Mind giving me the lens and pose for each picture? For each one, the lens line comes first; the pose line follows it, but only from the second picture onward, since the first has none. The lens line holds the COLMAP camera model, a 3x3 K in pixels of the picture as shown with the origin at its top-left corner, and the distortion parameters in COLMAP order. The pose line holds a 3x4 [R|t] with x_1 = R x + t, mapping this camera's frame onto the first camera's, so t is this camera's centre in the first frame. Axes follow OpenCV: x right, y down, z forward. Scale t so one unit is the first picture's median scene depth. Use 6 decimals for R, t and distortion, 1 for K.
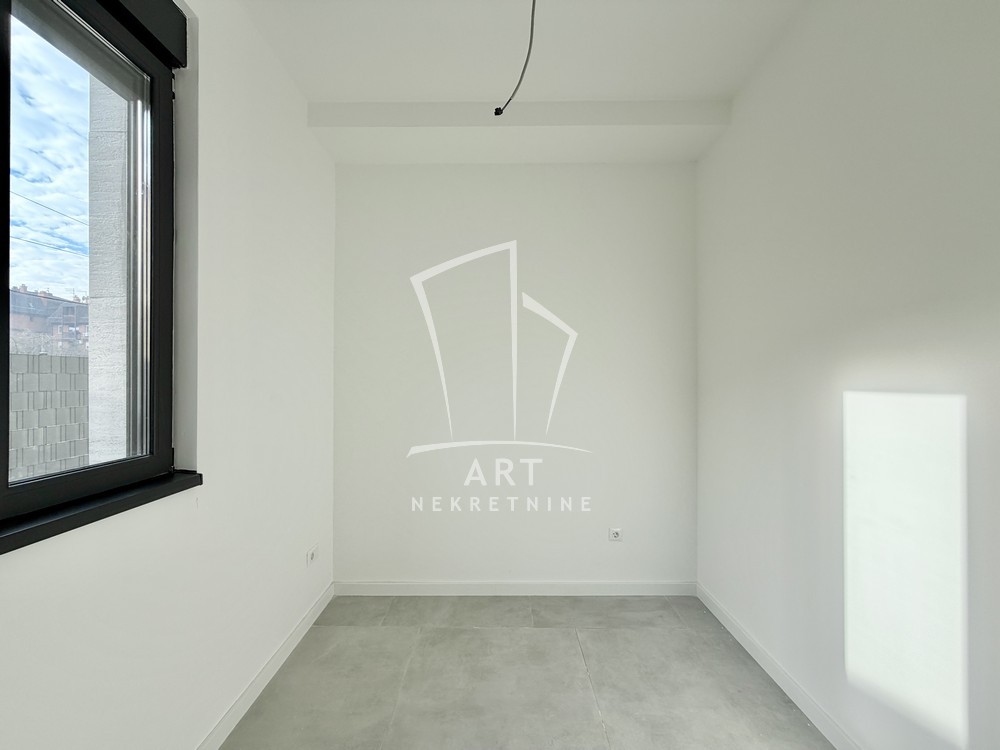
lens RADIAL K [[400.0, 0, 493.5], [0, 400.0, 374.2], [0, 0, 1]] dist [-0.001577, -0.000143]
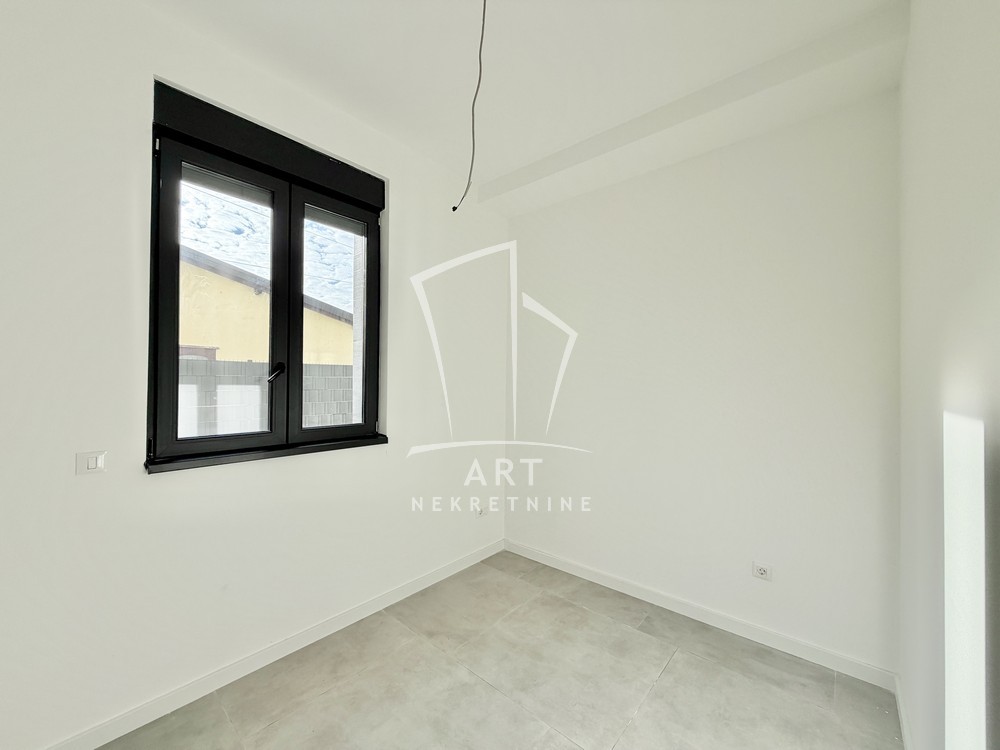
lens RADIAL K [[400.0, 0, 493.5], [0, 400.0, 374.2], [0, 0, 1]] dist [-0.001577, -0.000143]
pose [[0.753729, -0.004790, -0.657168, 0.518409], [-0.000844, 0.999966, -0.008257, -0.009945], [0.657184, 0.006778, 0.753699, -0.015970]]
